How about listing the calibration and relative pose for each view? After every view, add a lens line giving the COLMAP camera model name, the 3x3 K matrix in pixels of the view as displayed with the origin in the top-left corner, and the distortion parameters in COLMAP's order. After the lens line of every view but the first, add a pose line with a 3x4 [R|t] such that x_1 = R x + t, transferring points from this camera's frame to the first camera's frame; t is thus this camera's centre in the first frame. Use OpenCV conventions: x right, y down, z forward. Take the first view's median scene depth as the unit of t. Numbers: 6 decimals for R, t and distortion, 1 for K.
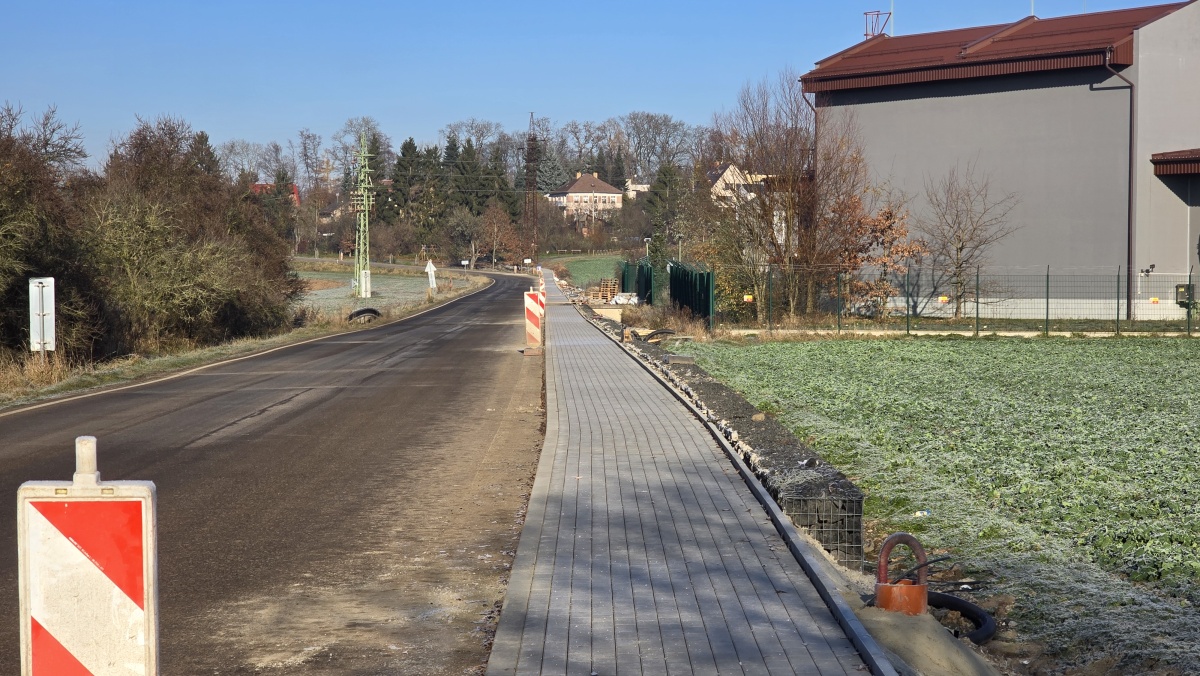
lens RADIAL K [[2349.6, 0, 598.6], [0, 2349.6, 338.5], [0, 0, 1]] dist [-0.024724, 0.000000]
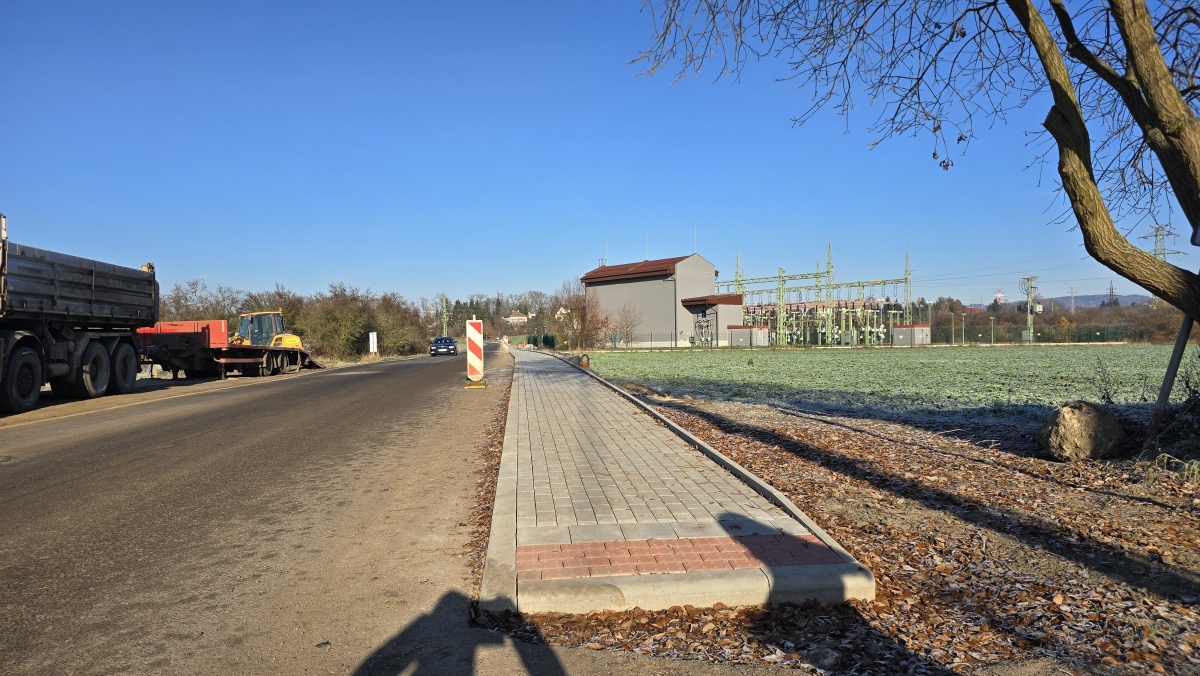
lens RADIAL K [[806.3, 0, 602.8], [0, 806.3, 343.7], [0, 0, 1]] dist [0.073990, -0.044177]
pose [[0.994408, -0.016556, 0.104301, -0.004151], [0.019898, 0.999319, -0.031089, 0.016764], [-0.103716, 0.032991, 0.994060, -0.133420]]
